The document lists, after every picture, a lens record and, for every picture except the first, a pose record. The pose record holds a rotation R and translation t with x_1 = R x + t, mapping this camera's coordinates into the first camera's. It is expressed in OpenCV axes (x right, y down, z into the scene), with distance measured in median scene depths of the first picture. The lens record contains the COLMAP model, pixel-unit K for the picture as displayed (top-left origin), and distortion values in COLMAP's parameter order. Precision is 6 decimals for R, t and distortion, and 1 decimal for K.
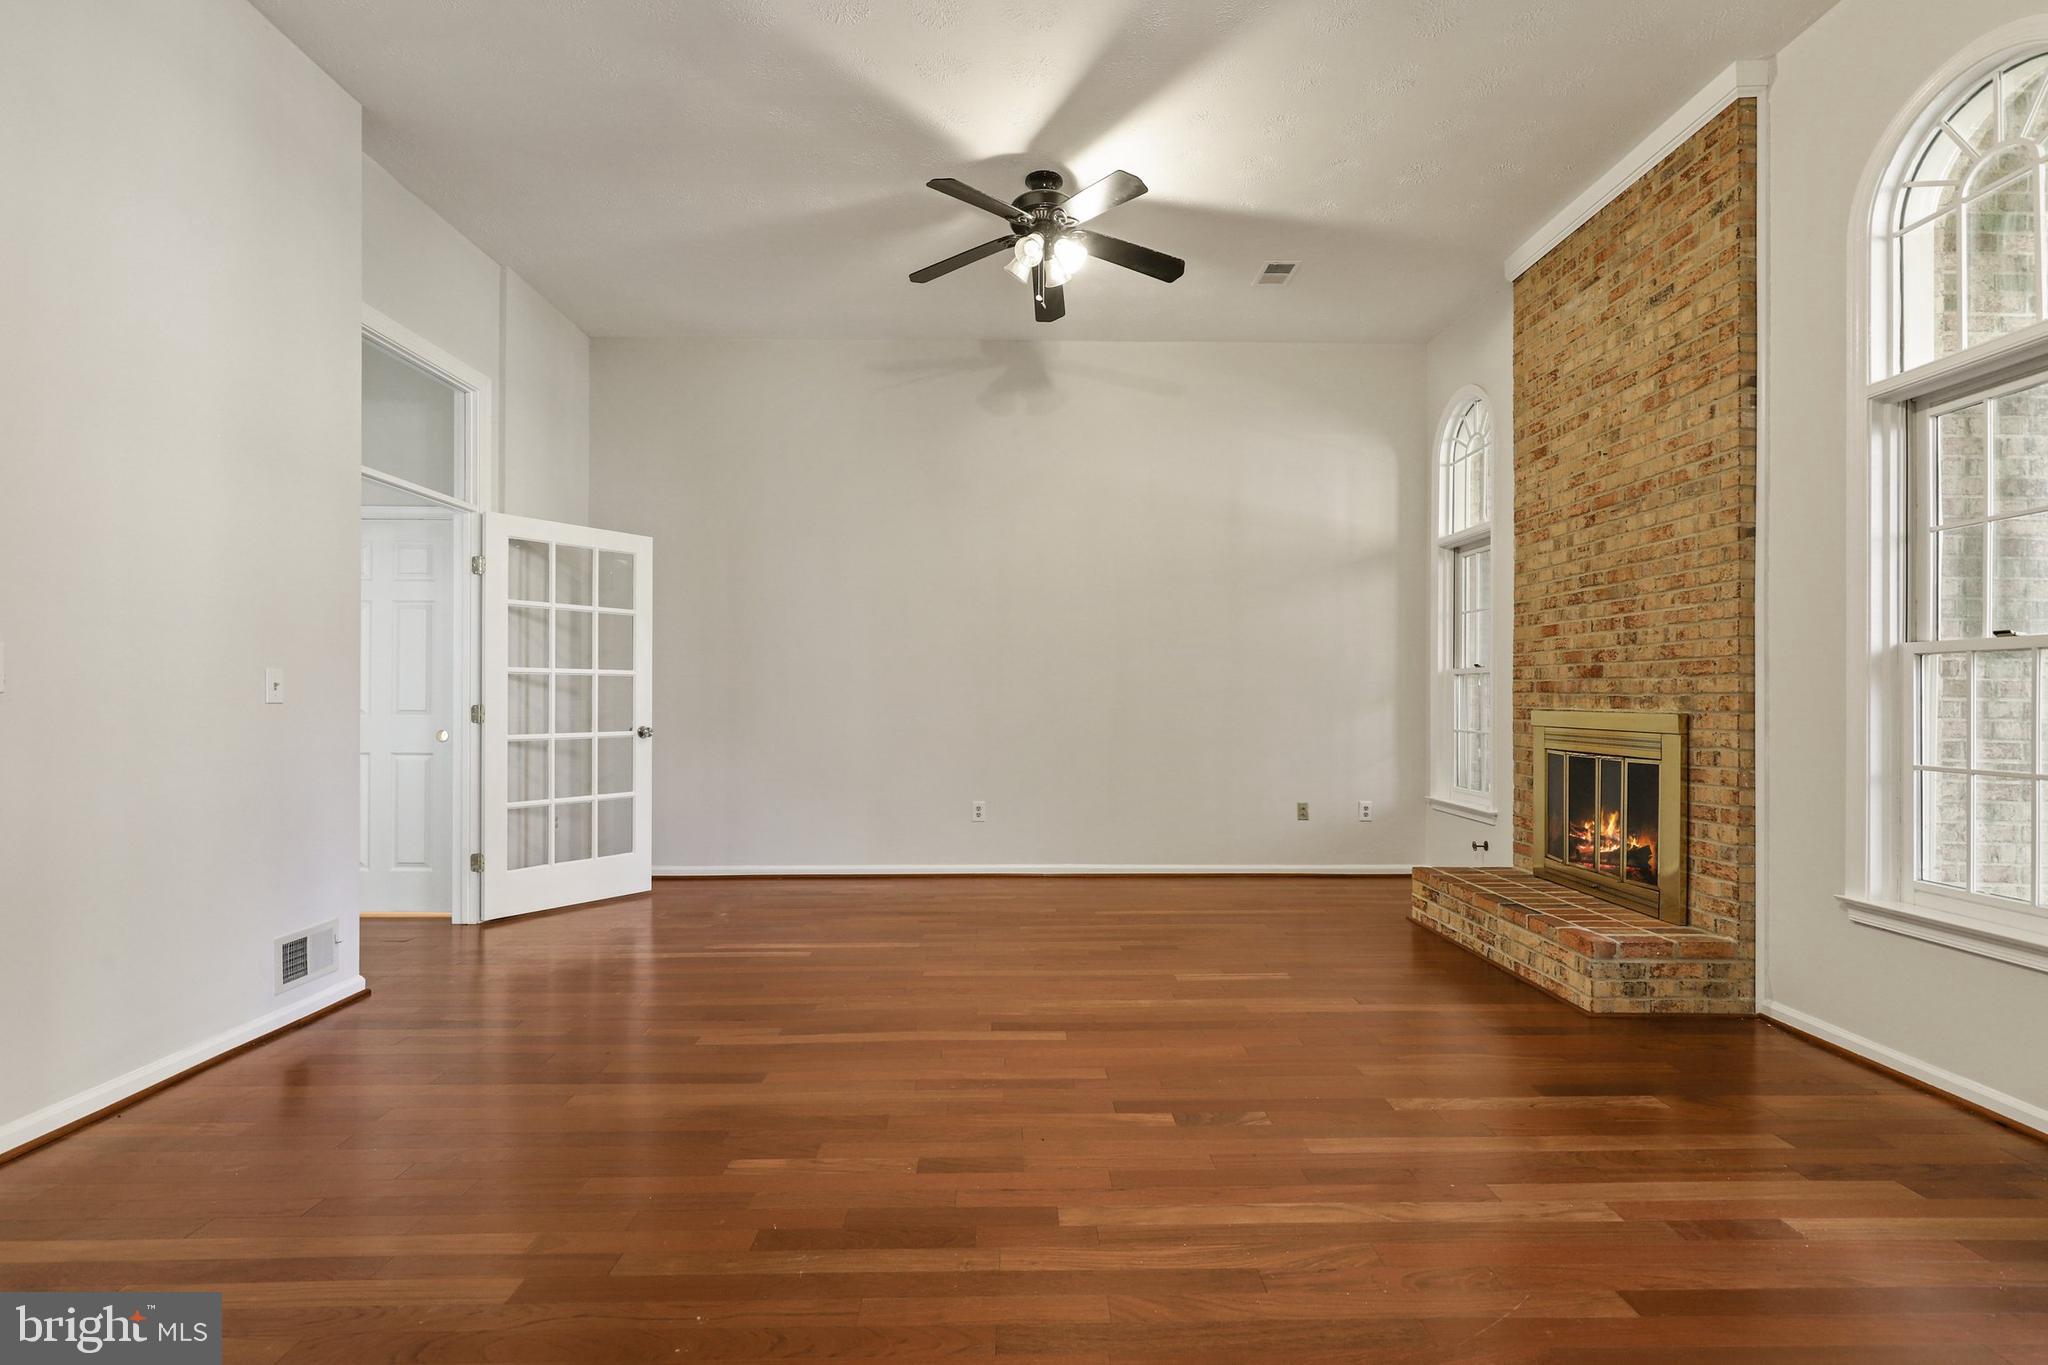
lens RADIAL K [[926.7, 0, 1036.8], [0, 926.7, 694.5], [0, 0, 1]] dist [0.003447, -0.000918]
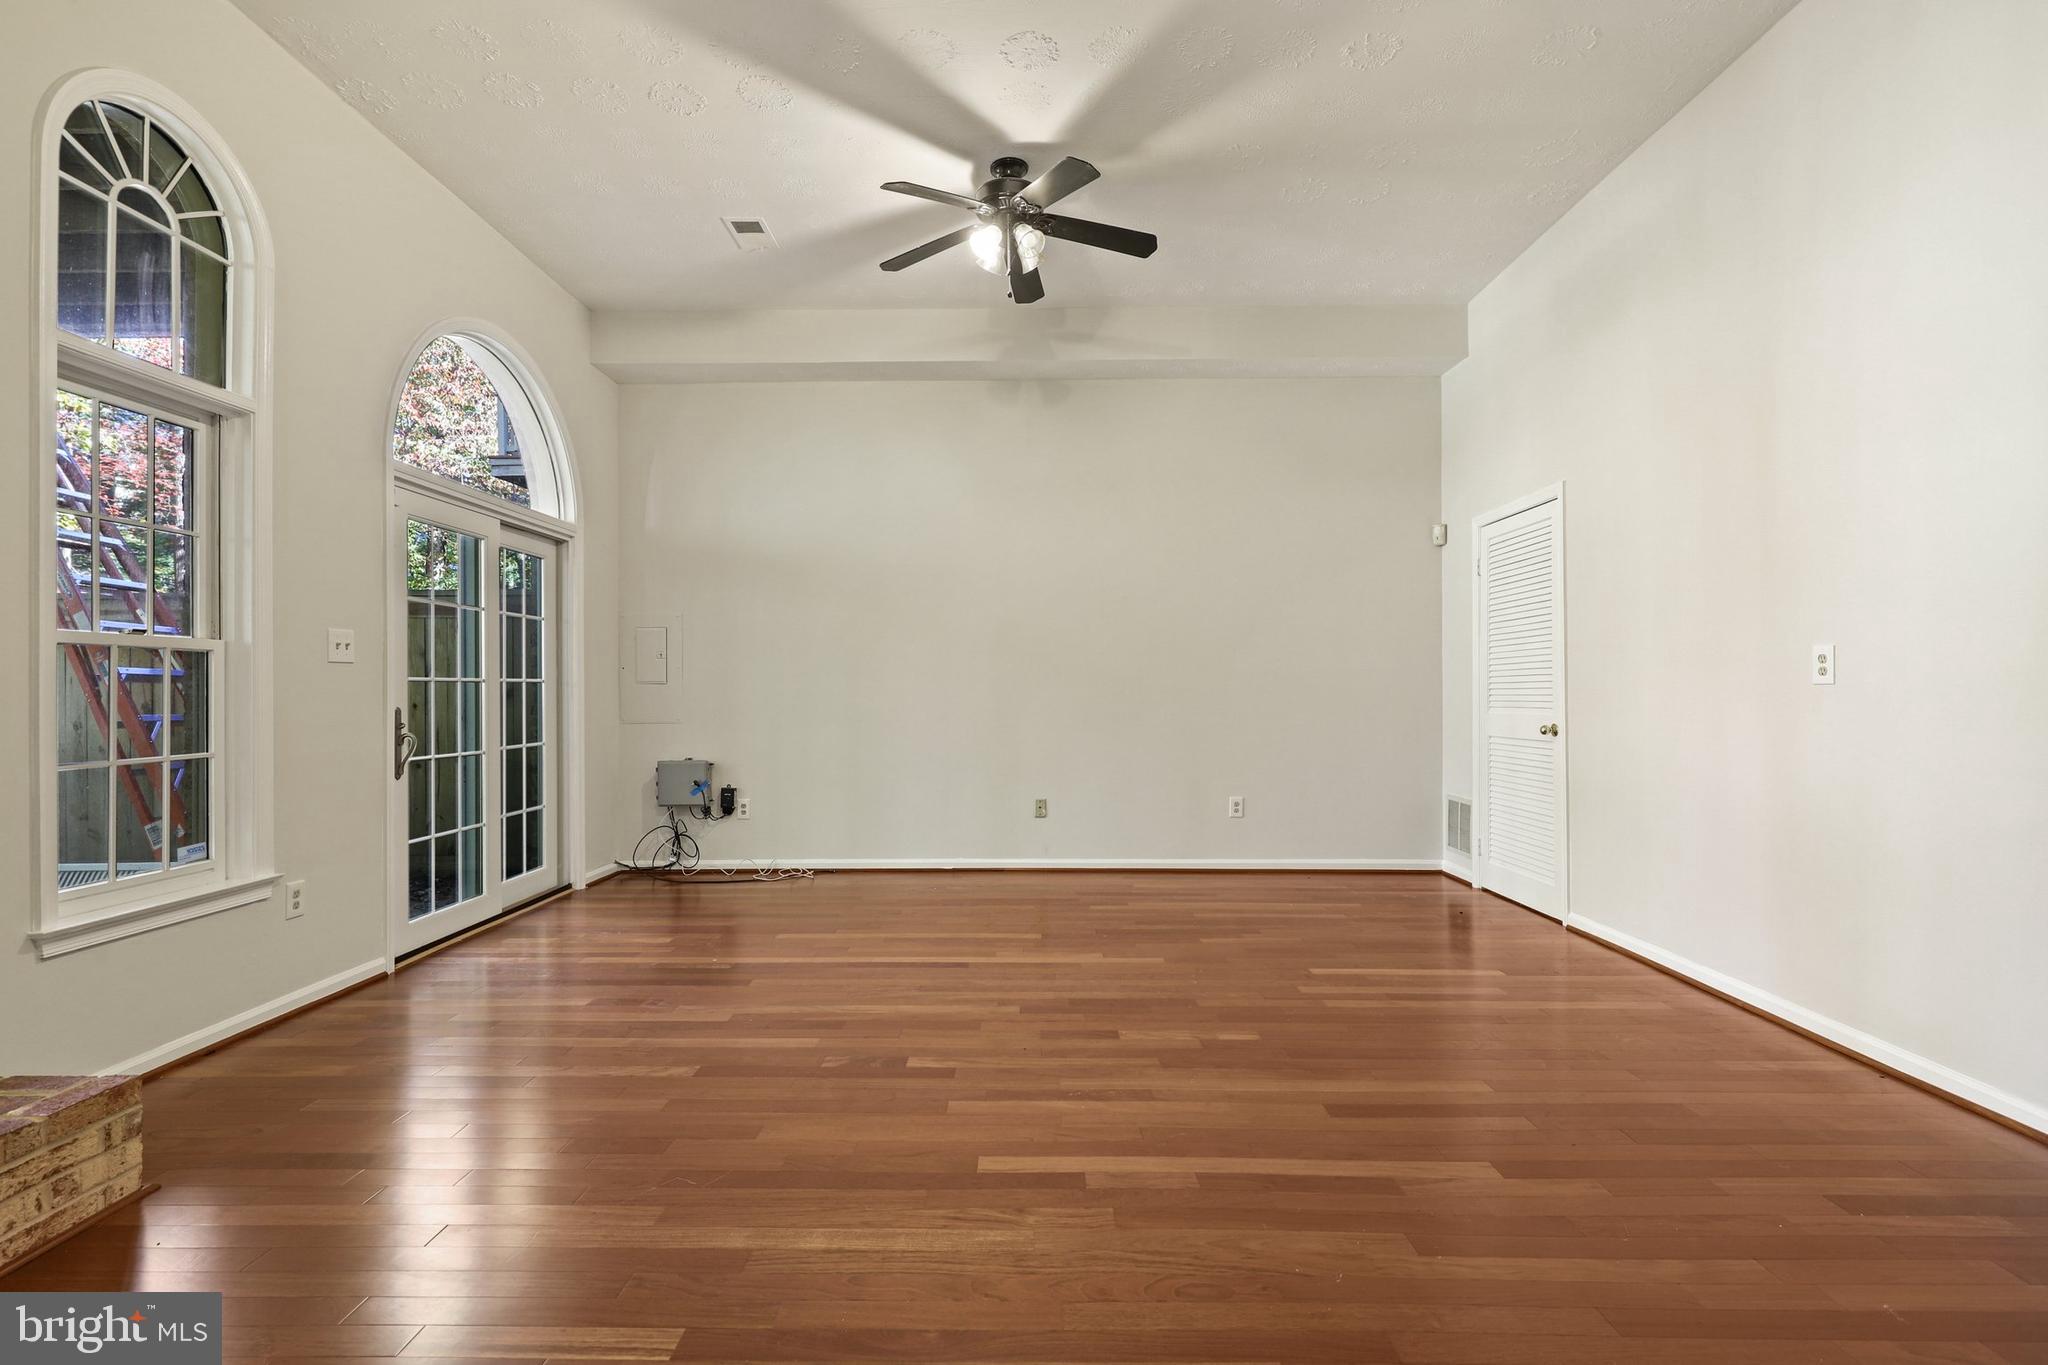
lens RADIAL K [[926.7, 0, 1019.3], [0, 926.7, 686.1], [0, 0, 1]] dist [0.003447, -0.000918]
pose [[-0.998894, 0.000755, 0.047019, -0.026846], [0.000466, 0.999981, -0.006144, 0.003887], [-0.047022, -0.006116, -0.998875, 1.359729]]
